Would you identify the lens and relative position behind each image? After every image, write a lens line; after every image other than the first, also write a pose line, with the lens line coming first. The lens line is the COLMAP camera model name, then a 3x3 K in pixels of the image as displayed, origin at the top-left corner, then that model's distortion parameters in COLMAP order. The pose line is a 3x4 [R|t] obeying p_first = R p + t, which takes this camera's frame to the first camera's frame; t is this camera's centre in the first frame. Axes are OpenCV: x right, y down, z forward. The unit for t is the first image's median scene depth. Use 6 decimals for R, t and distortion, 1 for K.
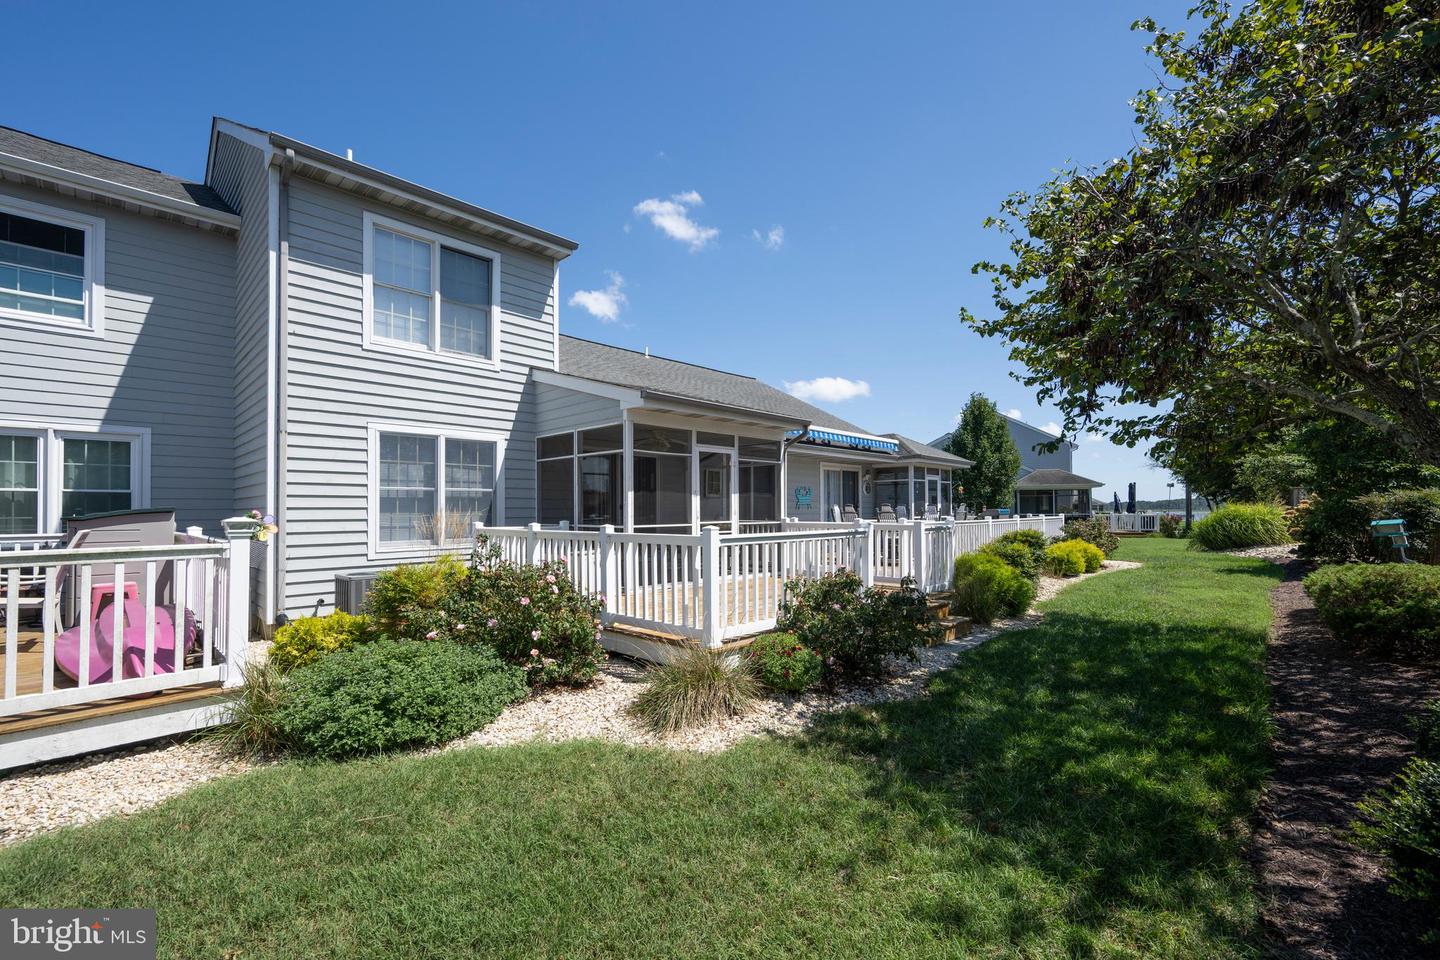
lens RADIAL K [[603.5, 0, 722.4], [0, 603.5, 508.5], [0, 0, 1]] dist [-0.001558, -0.000200]
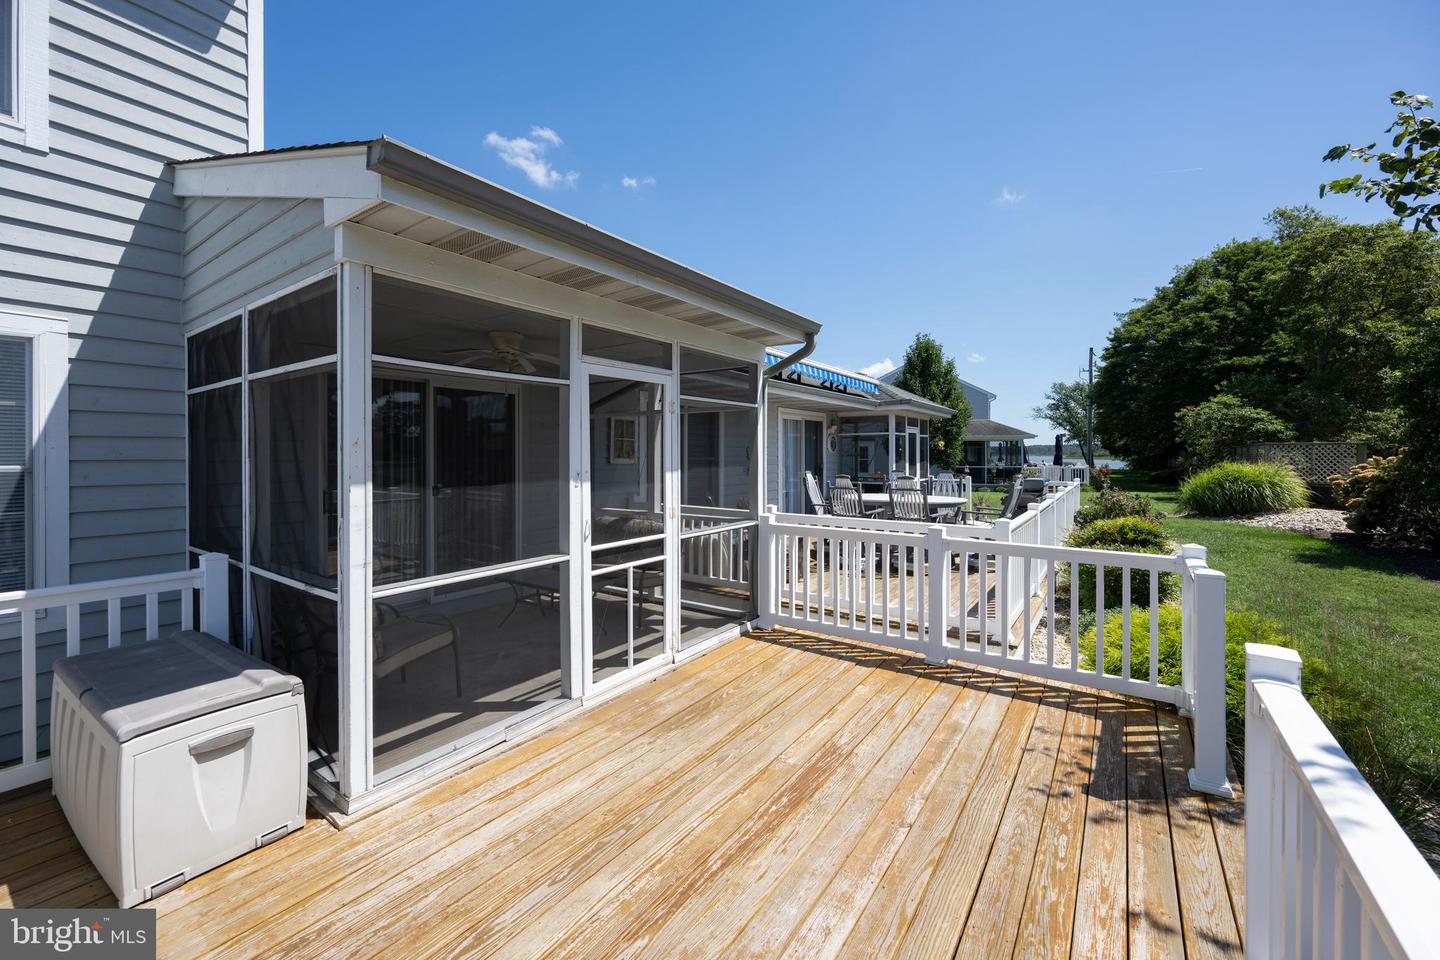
lens RADIAL K [[573.5, 0, 717.2], [0, 573.5, 457.3], [0, 0, 1]] dist [-0.000005, 0.000115]
pose [[0.989389, 0.001211, 0.145284, -0.008632], [-0.002371, 0.999967, 0.007812, -0.041171], [-0.145269, -0.008074, 0.989359, 0.590288]]
